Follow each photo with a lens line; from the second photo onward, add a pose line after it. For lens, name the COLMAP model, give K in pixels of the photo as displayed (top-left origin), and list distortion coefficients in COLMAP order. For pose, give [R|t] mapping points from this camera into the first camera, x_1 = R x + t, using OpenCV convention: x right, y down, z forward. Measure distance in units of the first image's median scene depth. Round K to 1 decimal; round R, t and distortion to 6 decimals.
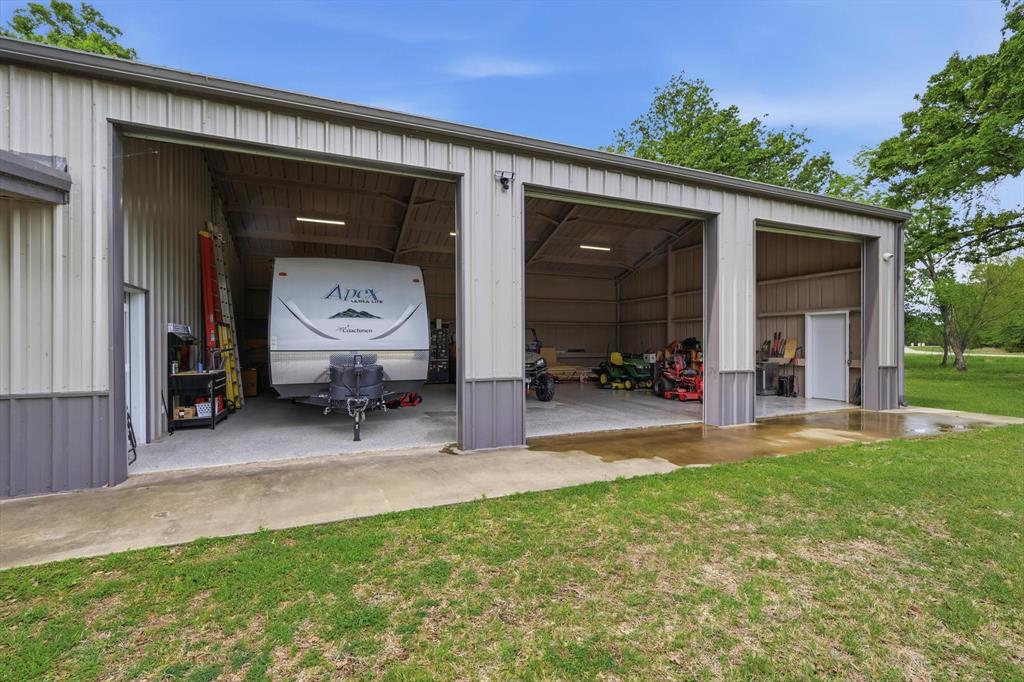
lens RADIAL K [[450.8, 0, 513.9], [0, 450.8, 341.6], [0, 0, 1]] dist [0.004703, 0.001393]
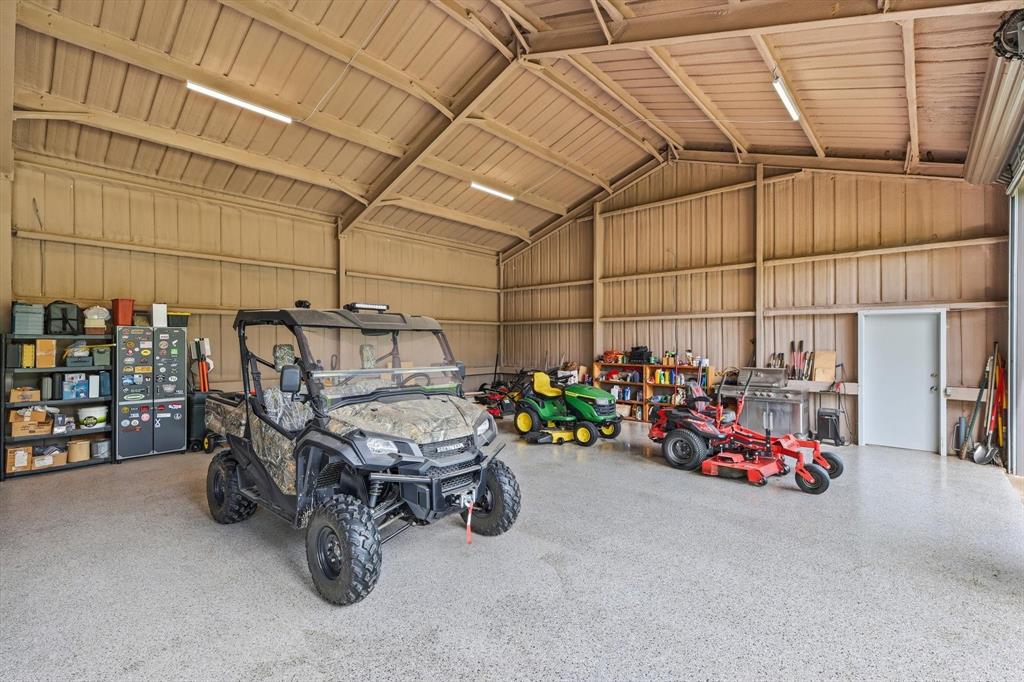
lens RADIAL K [[450.8, 0, 507.7], [0, 450.8, 343.5], [0, 0, 1]] dist [0.004703, 0.001393]
pose [[0.905530, 0.000420, 0.424282, -0.047788], [-0.002513, 0.999987, 0.004373, -0.013513], [-0.424275, -0.005027, 0.905519, 0.442985]]
